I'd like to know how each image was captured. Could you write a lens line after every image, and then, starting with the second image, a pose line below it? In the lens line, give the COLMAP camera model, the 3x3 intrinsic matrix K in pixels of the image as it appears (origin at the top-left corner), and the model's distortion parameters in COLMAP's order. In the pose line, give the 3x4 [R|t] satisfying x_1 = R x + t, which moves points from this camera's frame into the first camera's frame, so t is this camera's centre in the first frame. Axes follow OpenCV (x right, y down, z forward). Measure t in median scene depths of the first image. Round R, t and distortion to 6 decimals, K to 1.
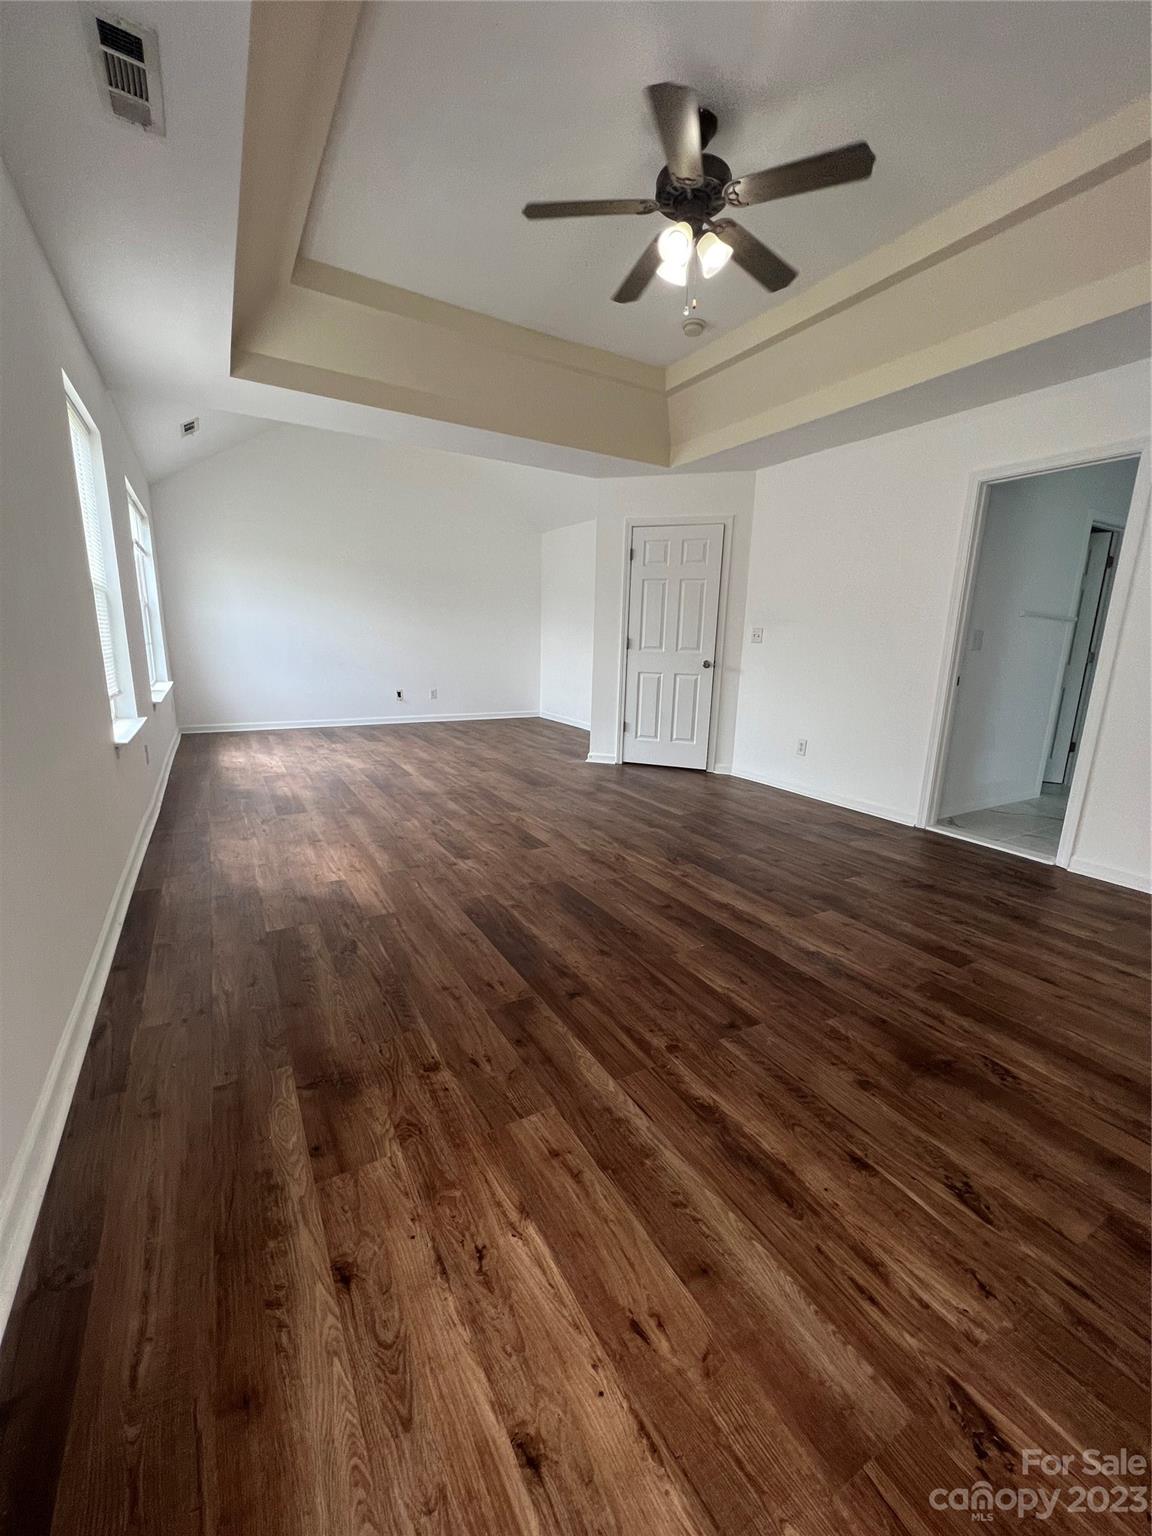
lens RADIAL K [[613.3, 0, 571.6], [0, 613.3, 768.8], [0, 0, 1]] dist [-0.002094, 0.000117]
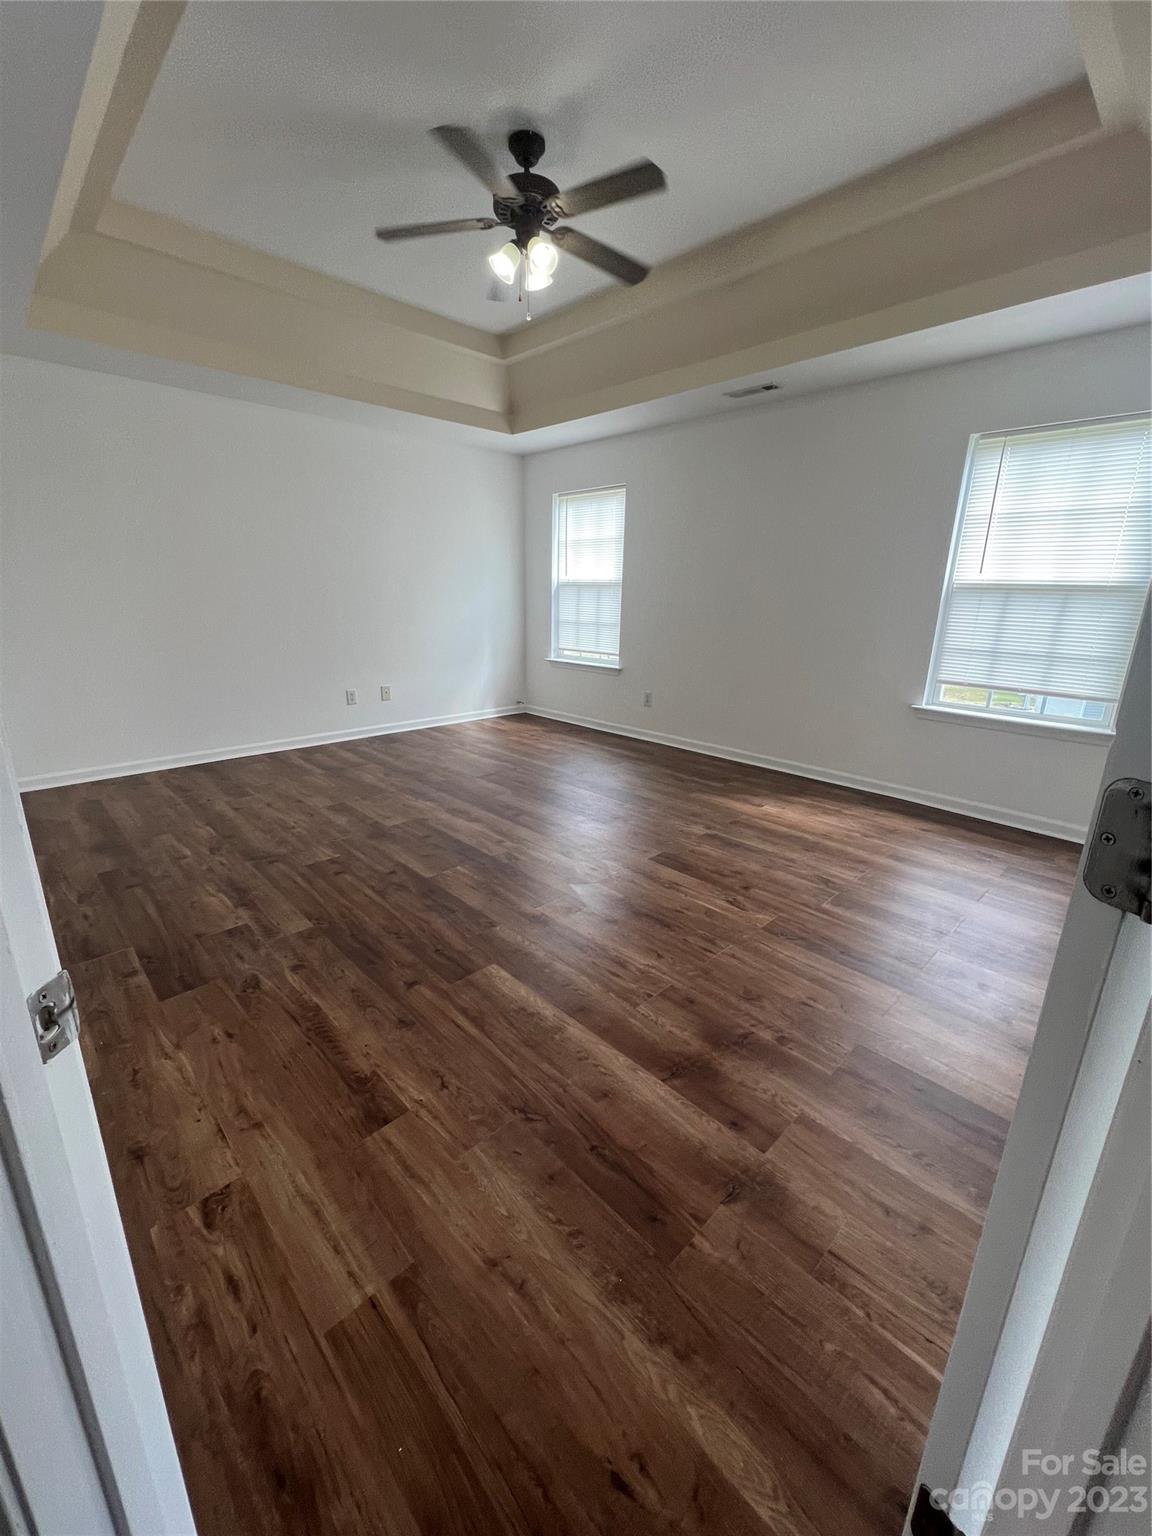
lens RADIAL K [[615.0, 0, 576.0], [0, 615.0, 768.0], [0, 0, 1]] dist [0.002738, 0.000195]
pose [[-0.969146, 0.024381, -0.245279, 0.318616], [-0.093023, 0.885334, 0.455555, -0.437553], [0.228261, 0.464316, -0.855750, 1.893556]]
